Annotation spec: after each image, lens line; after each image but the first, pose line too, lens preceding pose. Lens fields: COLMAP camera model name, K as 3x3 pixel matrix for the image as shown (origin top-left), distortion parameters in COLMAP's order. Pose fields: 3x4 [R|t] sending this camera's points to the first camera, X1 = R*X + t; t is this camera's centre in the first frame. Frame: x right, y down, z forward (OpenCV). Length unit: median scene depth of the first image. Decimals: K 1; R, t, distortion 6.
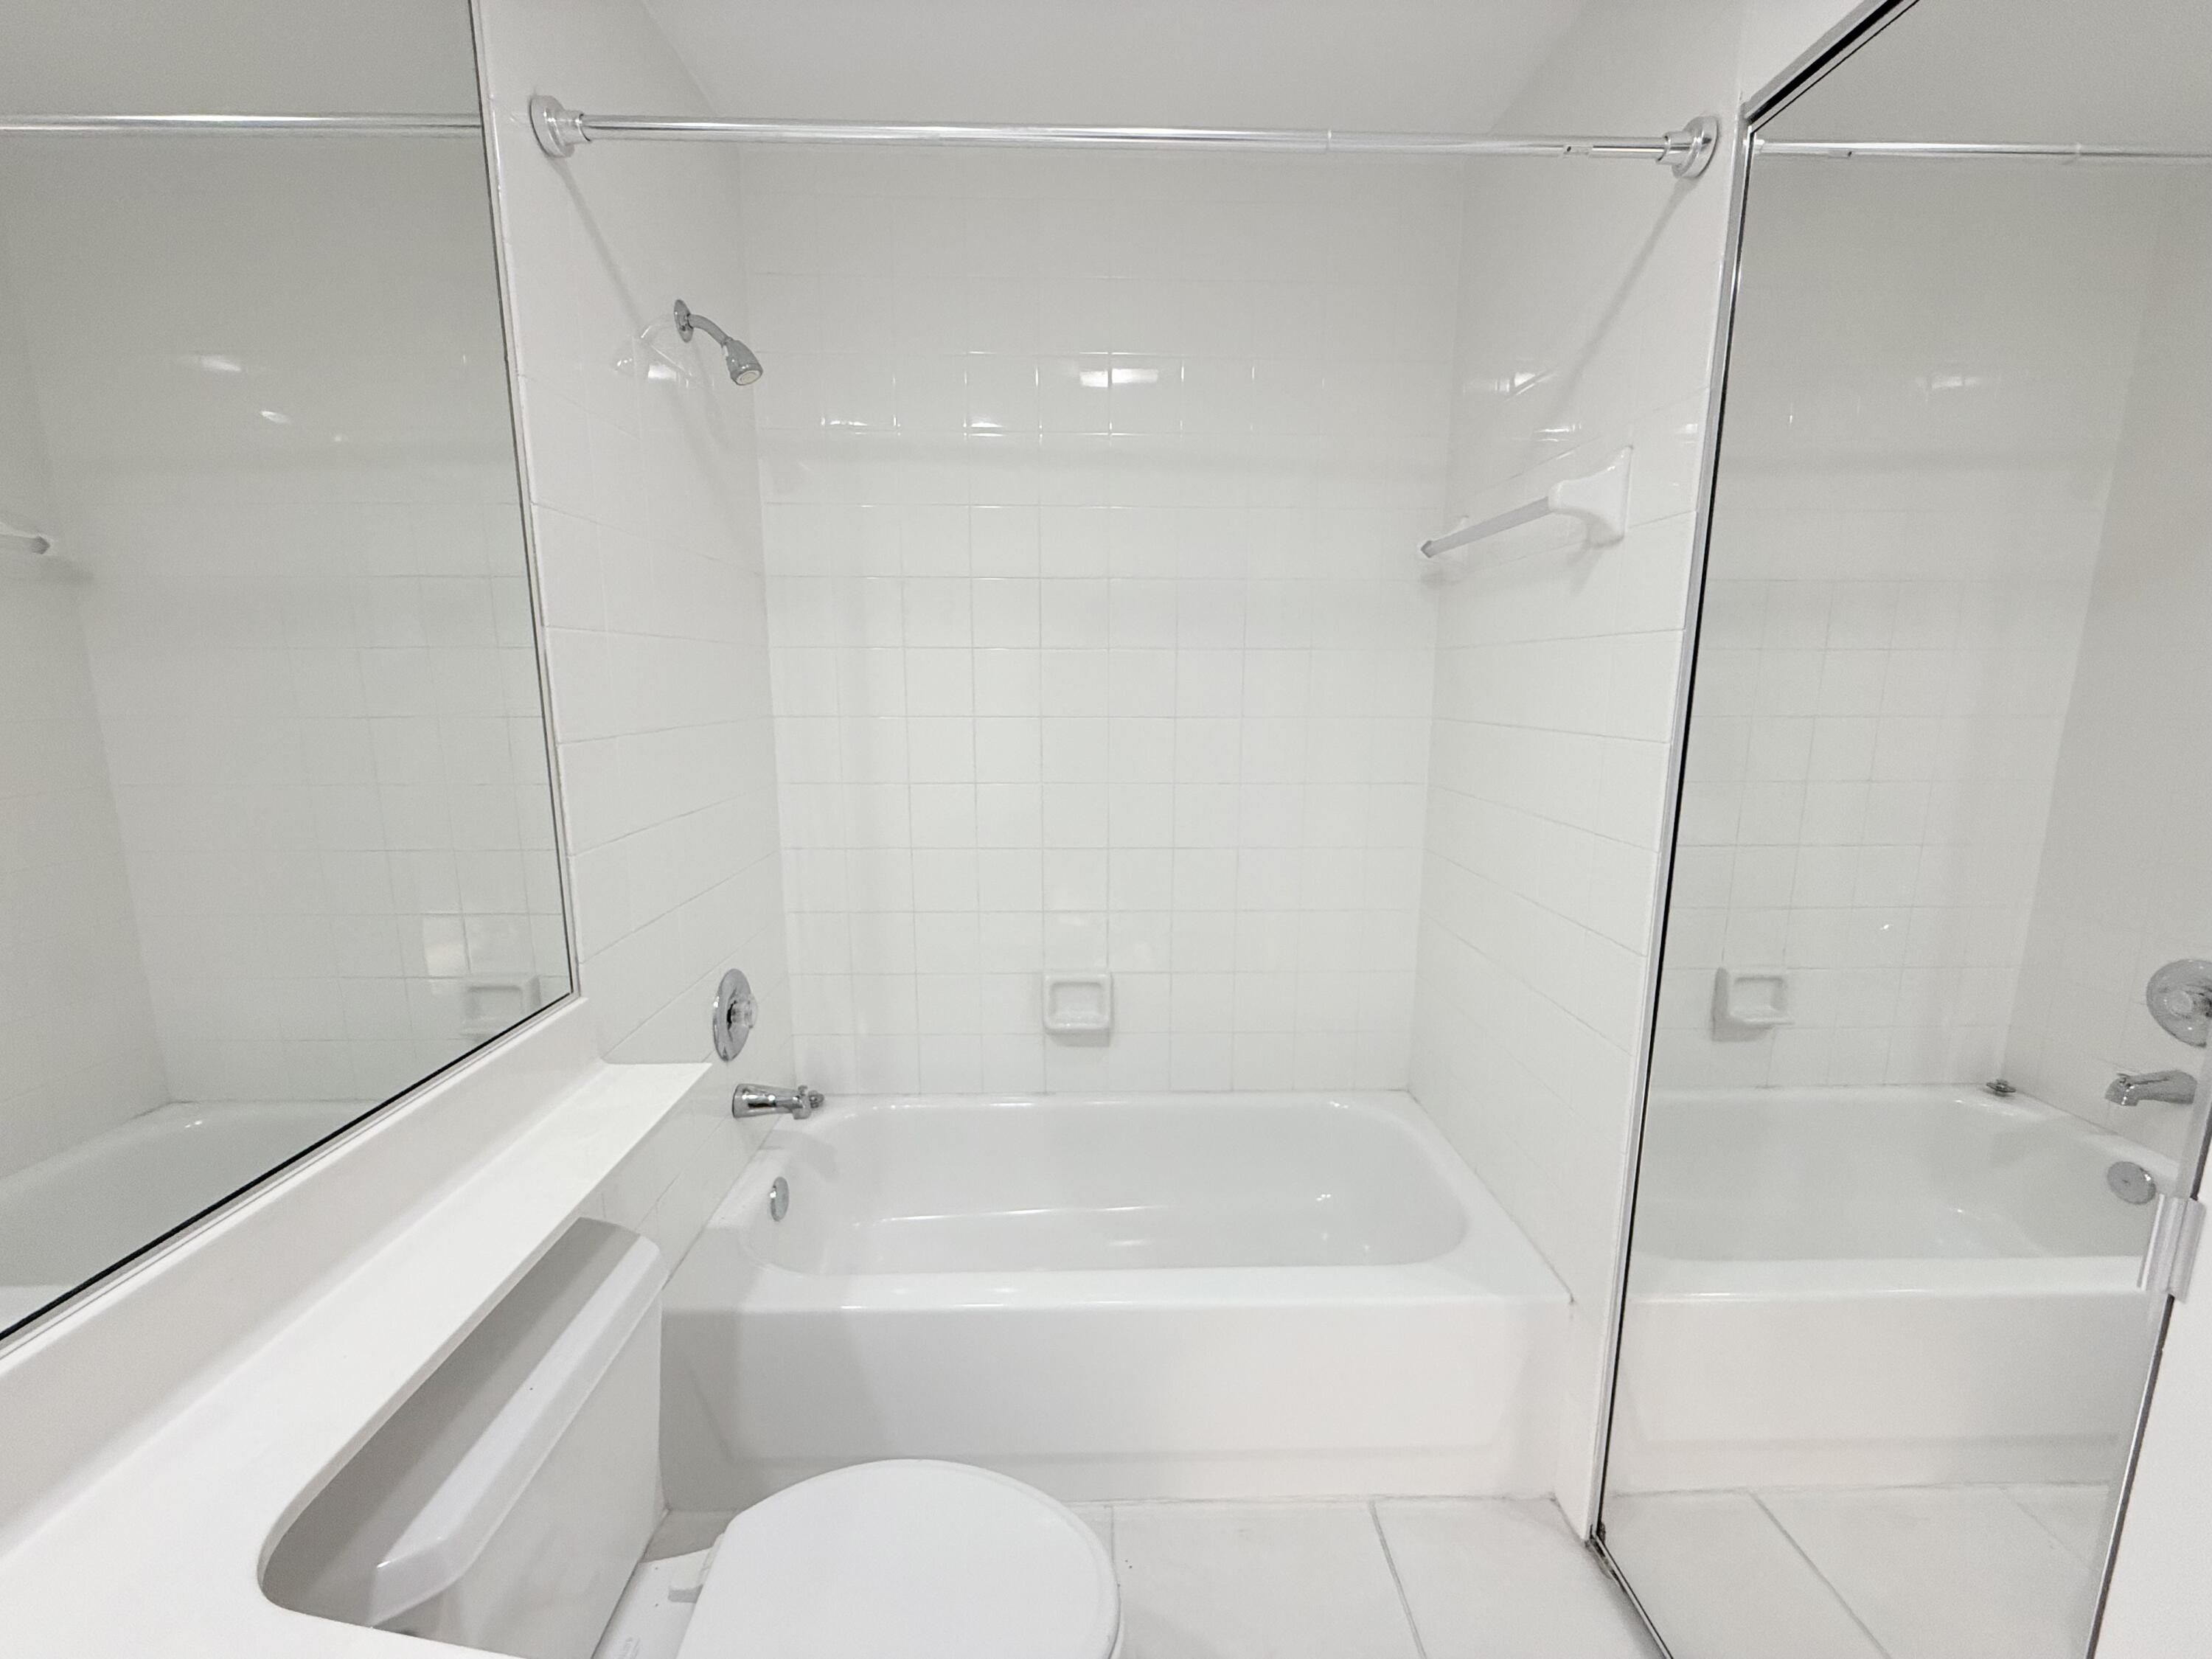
lens RADIAL K [[874.9, 0, 1103.0], [0, 874.9, 826.4], [0, 0, 1]] dist [0.001585, -0.000623]
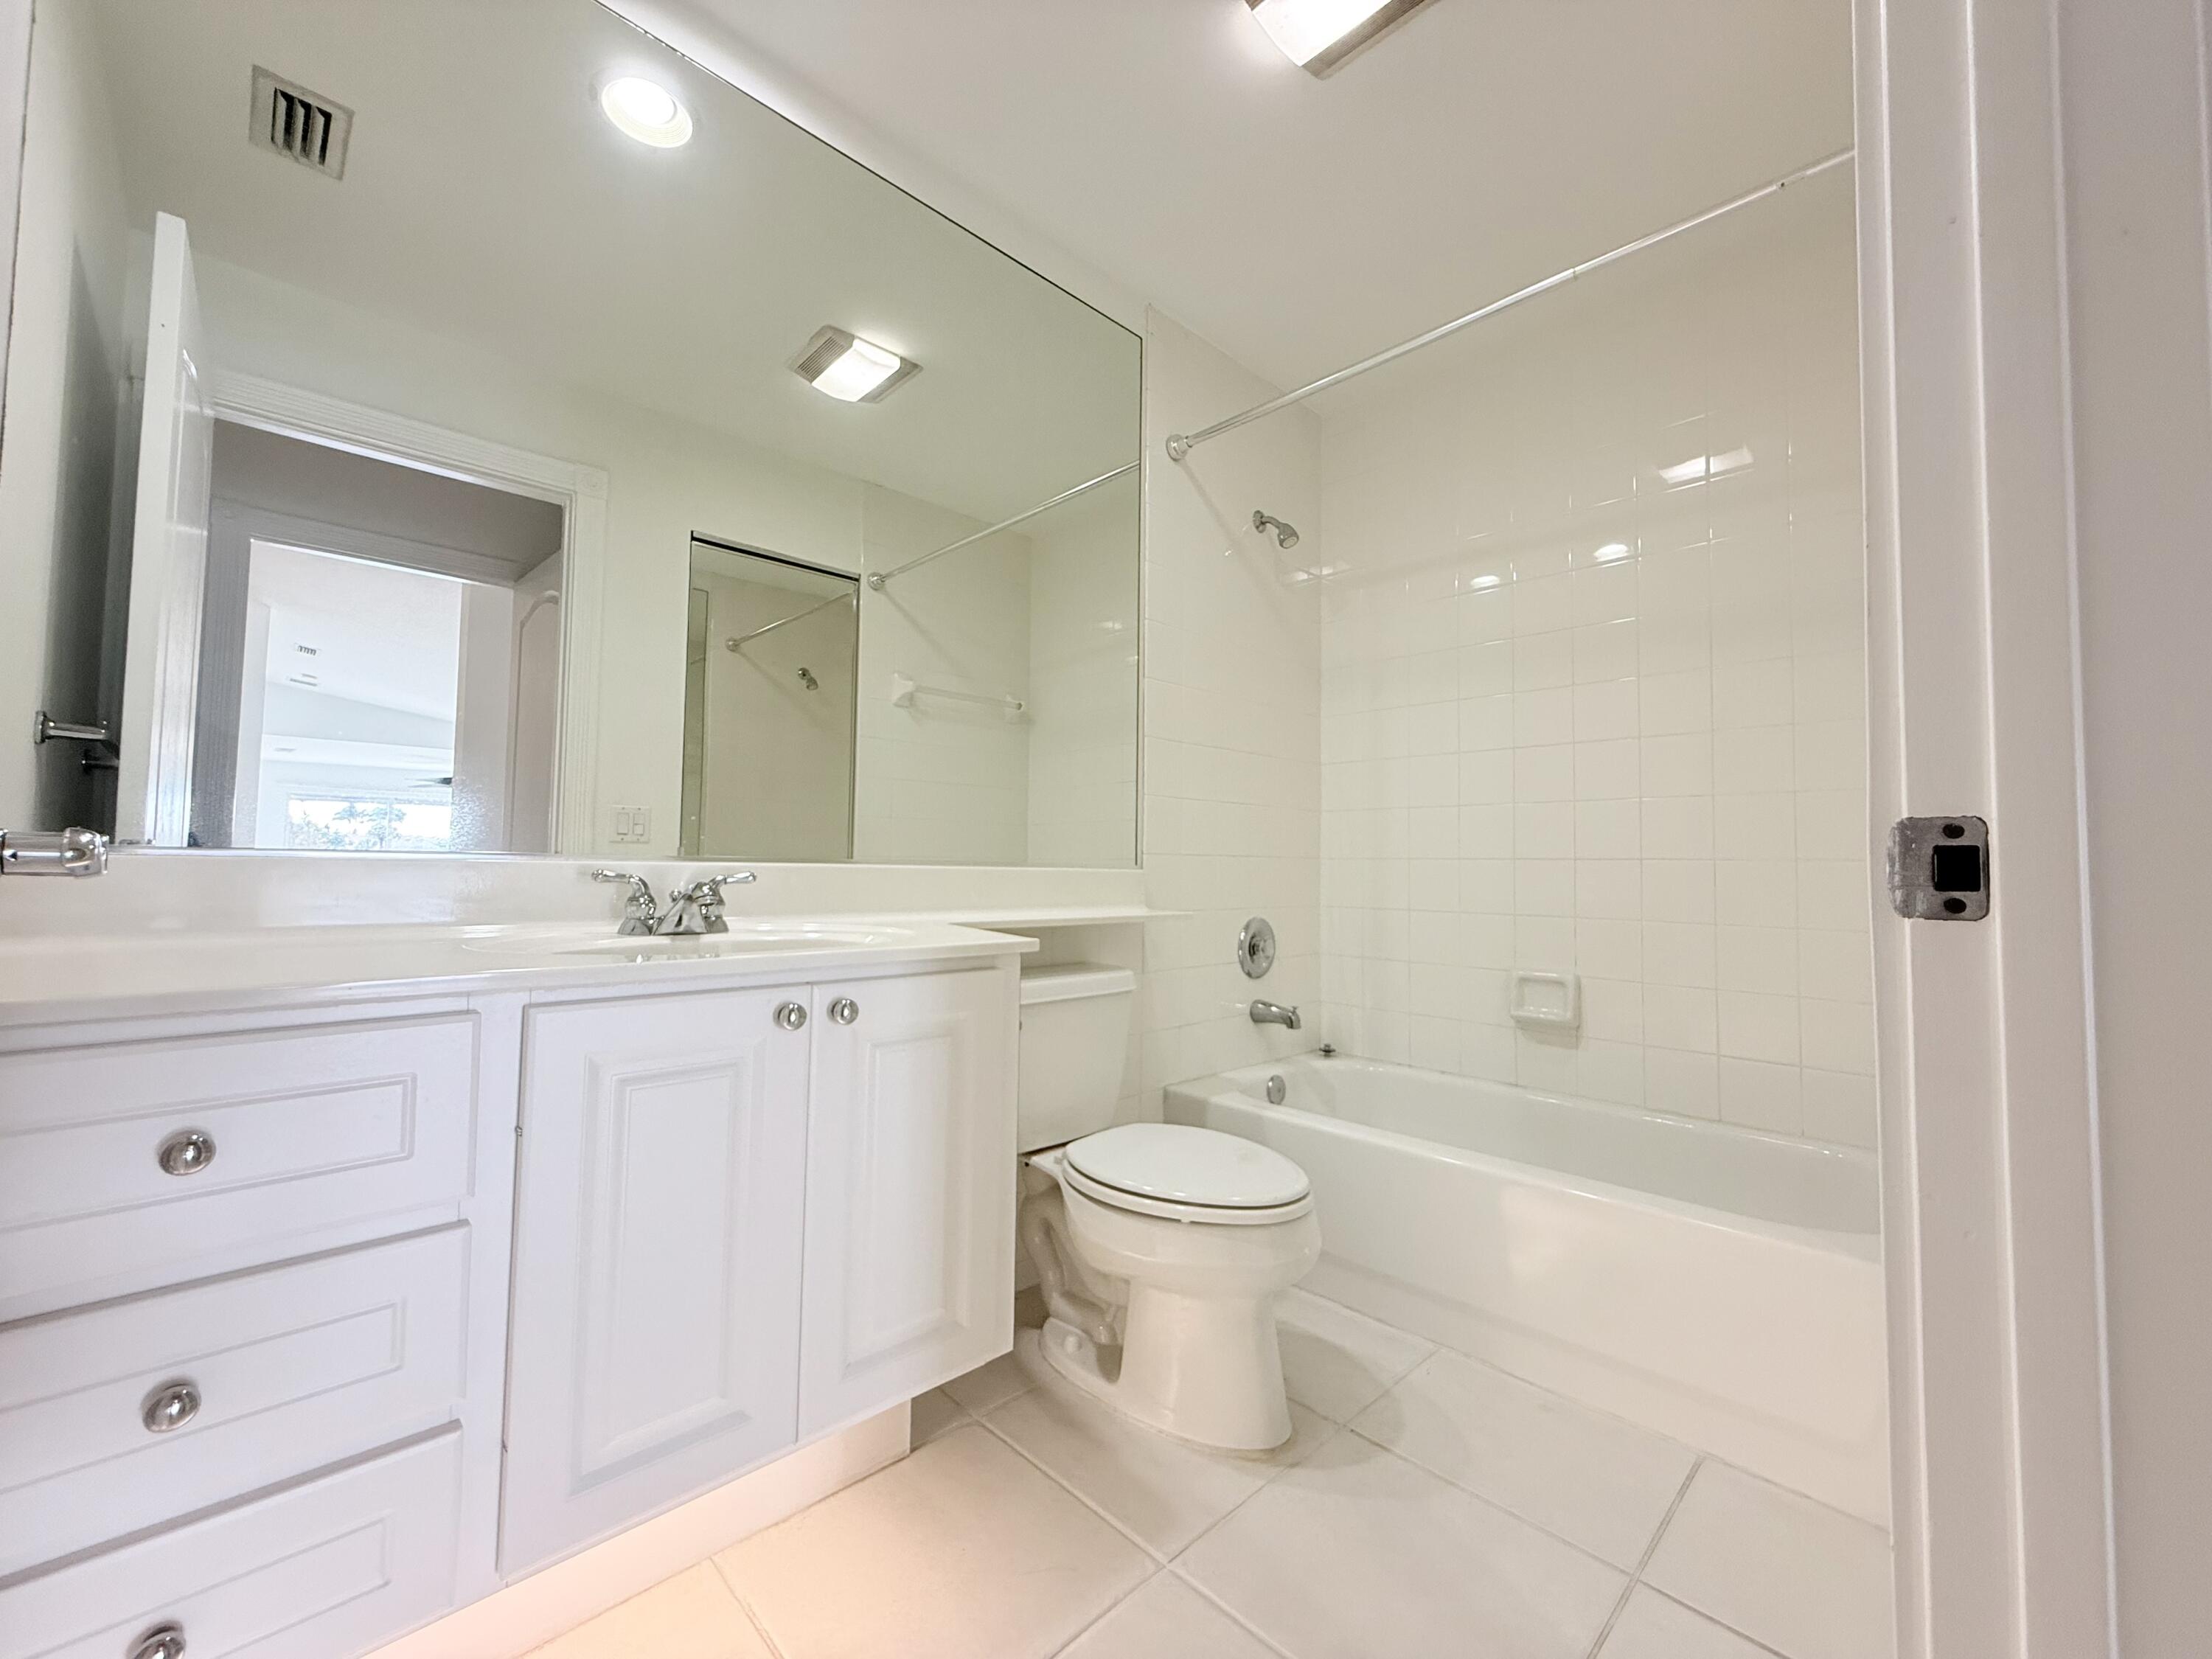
lens RADIAL K [[874.9, 0, 1111.7], [0, 874.9, 828.1], [0, 0, 1]] dist [0.001585, -0.000623]
pose [[0.680158, -0.030593, -0.732427, 0.486825], [-0.125546, 0.979506, -0.157500, 0.273671], [0.722235, 0.199078, 0.662378, -0.189695]]
